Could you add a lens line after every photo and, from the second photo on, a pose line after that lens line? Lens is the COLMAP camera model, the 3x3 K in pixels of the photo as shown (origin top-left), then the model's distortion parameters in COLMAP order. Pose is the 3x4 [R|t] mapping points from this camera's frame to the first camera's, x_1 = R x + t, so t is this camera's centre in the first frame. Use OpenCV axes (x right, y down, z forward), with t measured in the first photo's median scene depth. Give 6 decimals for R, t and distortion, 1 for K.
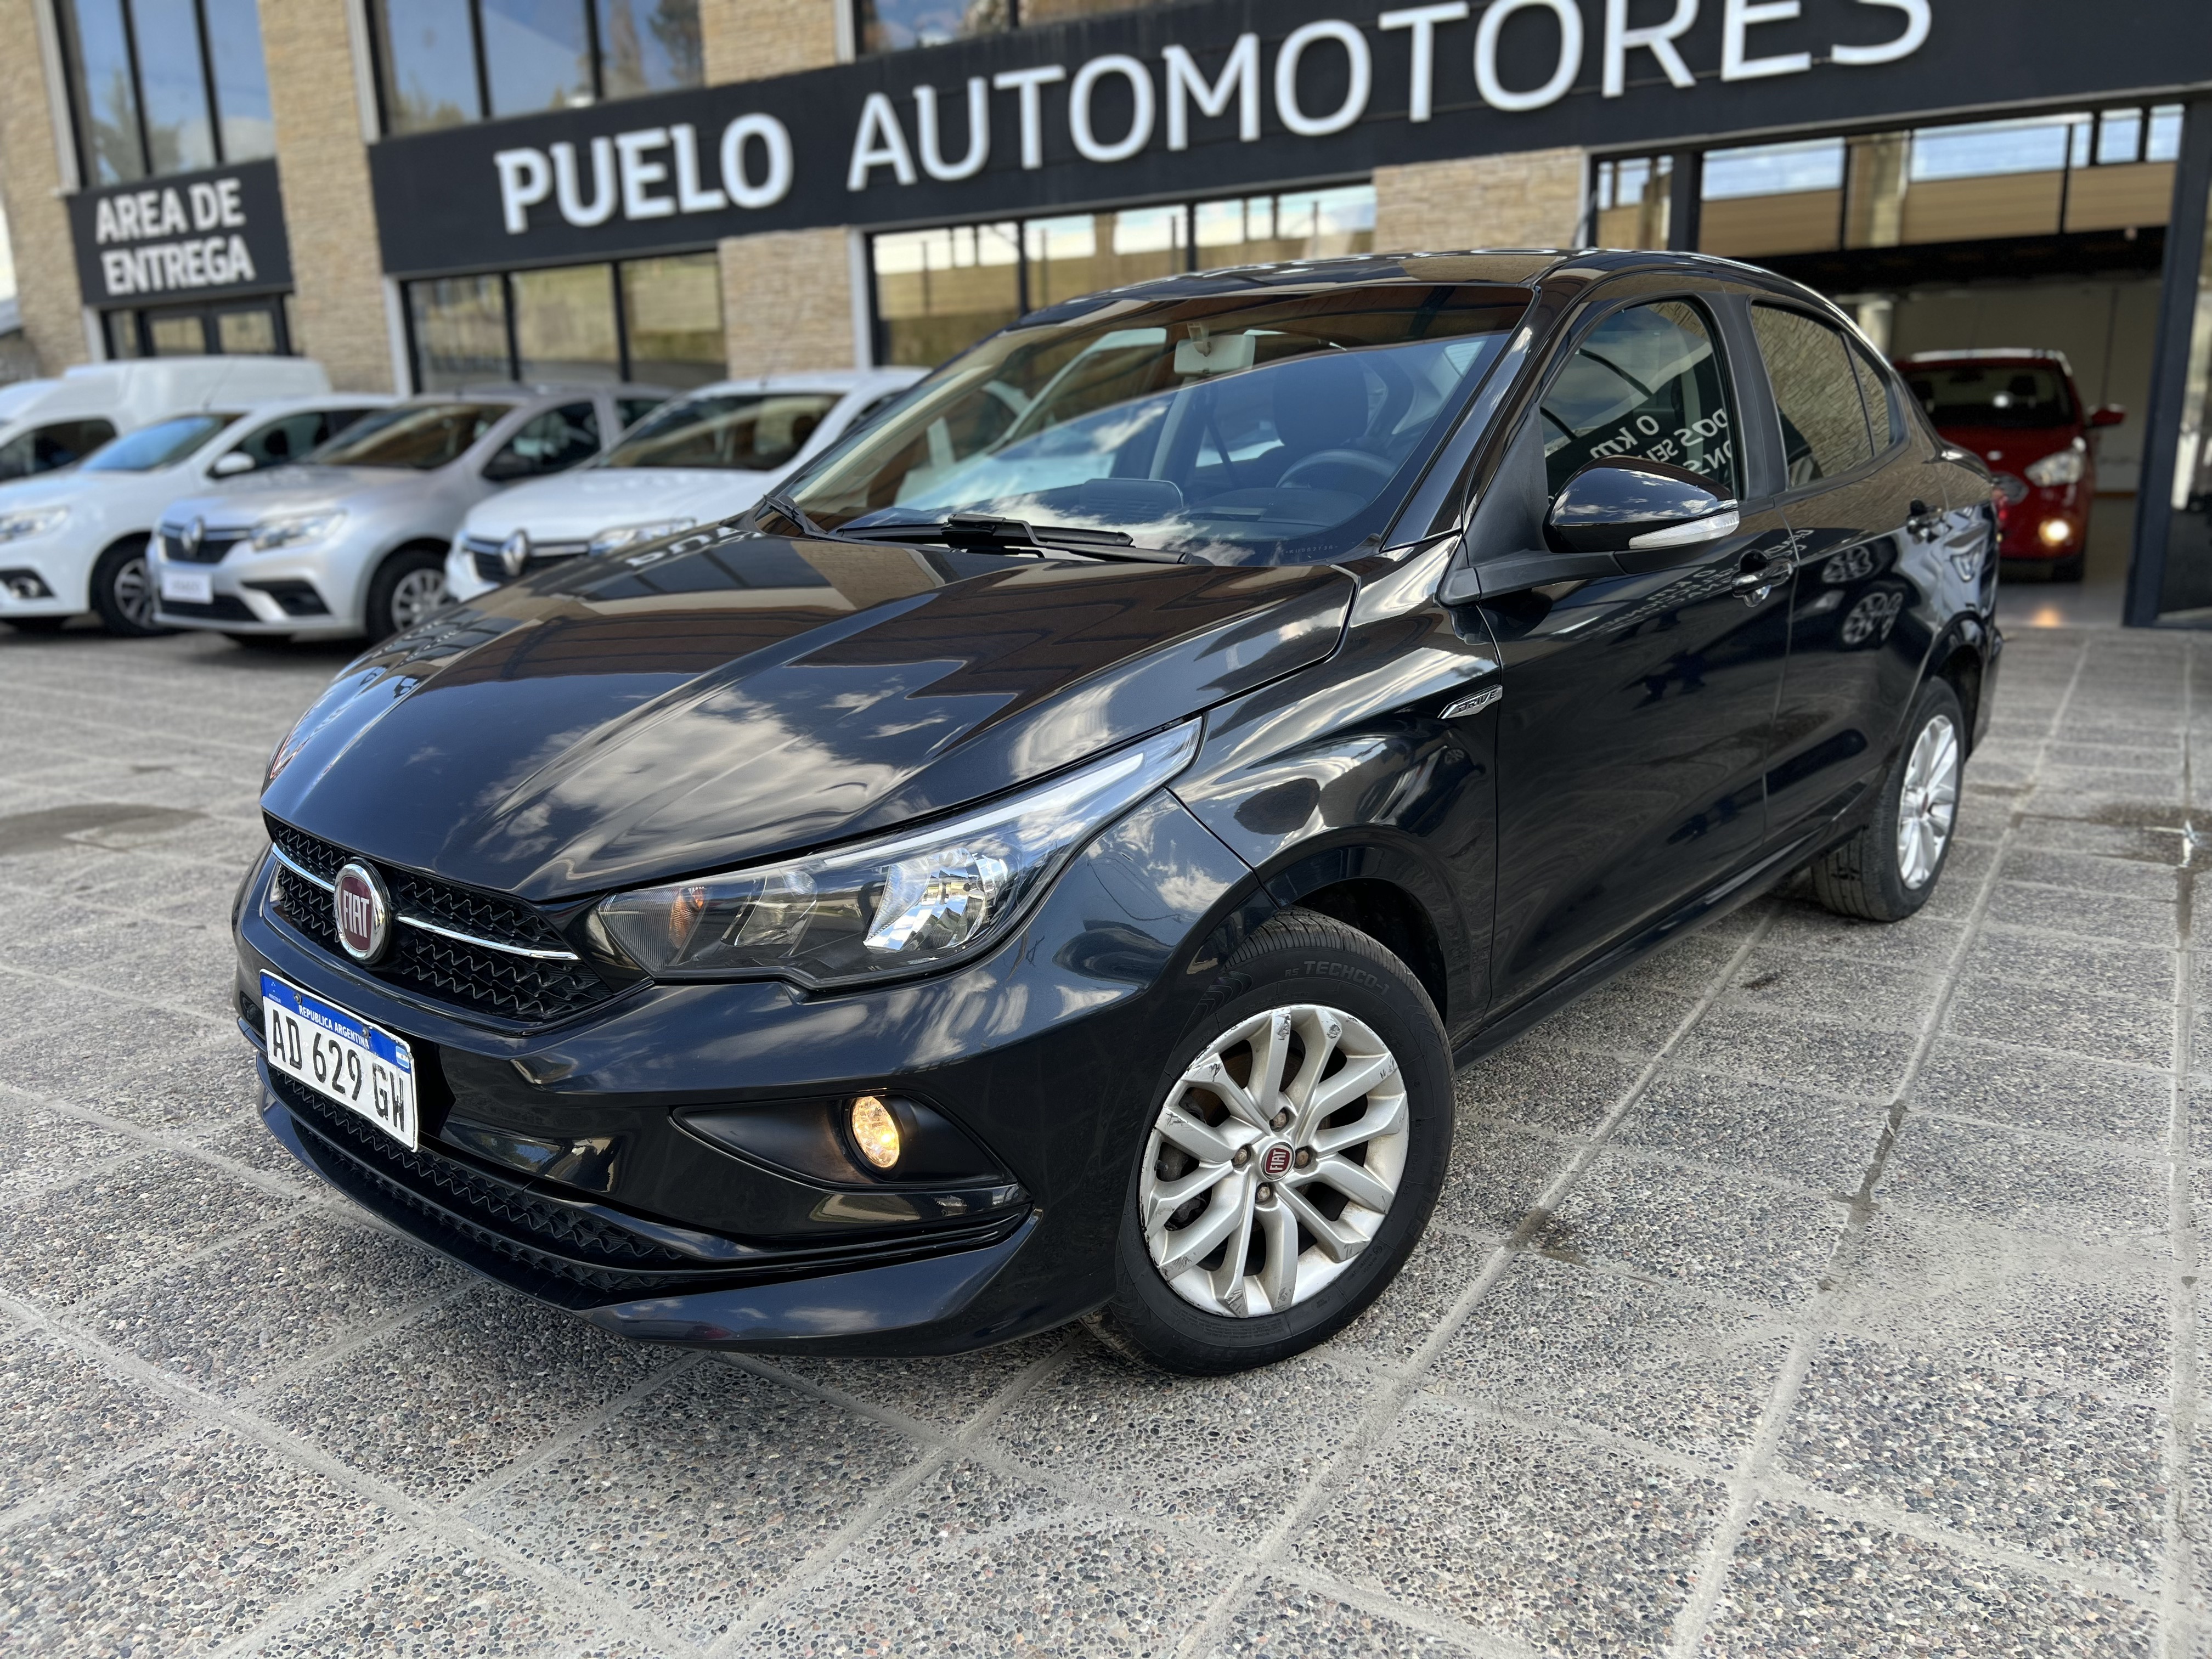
lens RADIAL K [[1674.3, 0, 1098.2], [0, 1674.3, 833.5], [0, 0, 1]] dist [0.044132, -0.042458]
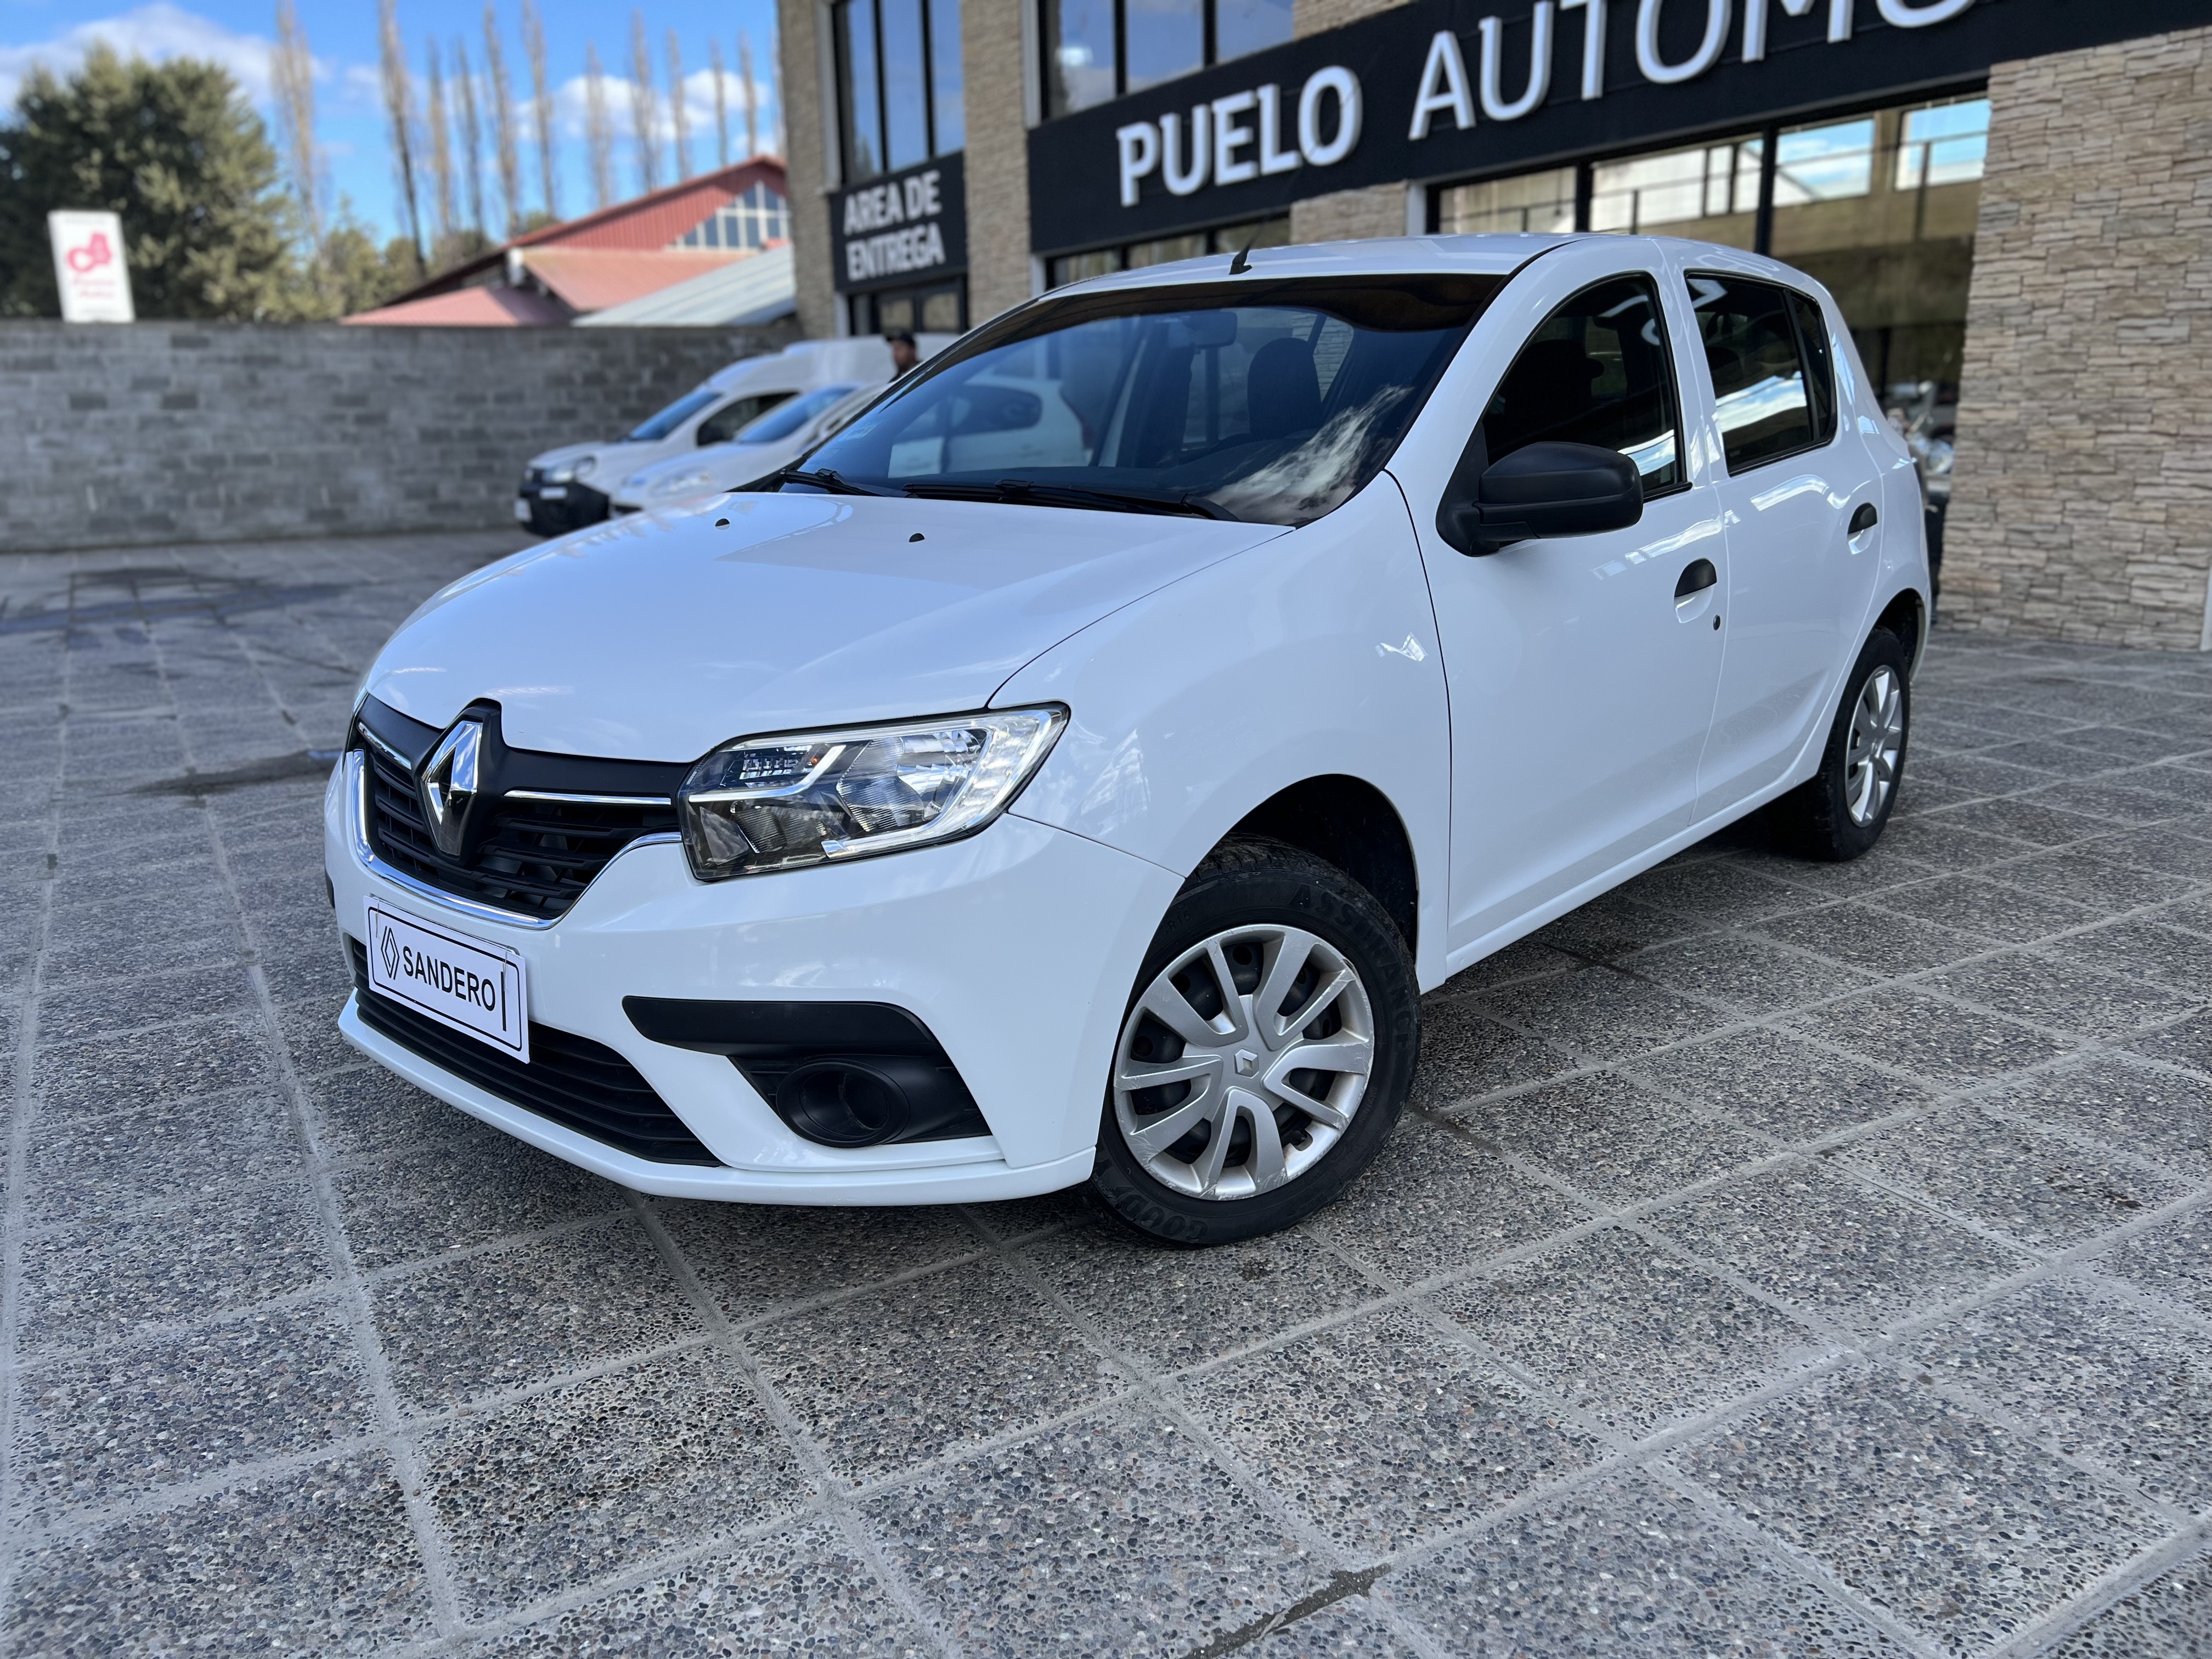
lens RADIAL K [[1668.8, 0, 1093.9], [0, 1668.8, 825.8], [0, 0, 1]] dist [0.050999, -0.059410]
pose [[0.885534, 0.115742, -0.449925, 0.170492], [-0.108326, 0.993215, 0.042298, -0.032106], [0.451768, 0.011283, 0.892064, 0.115028]]
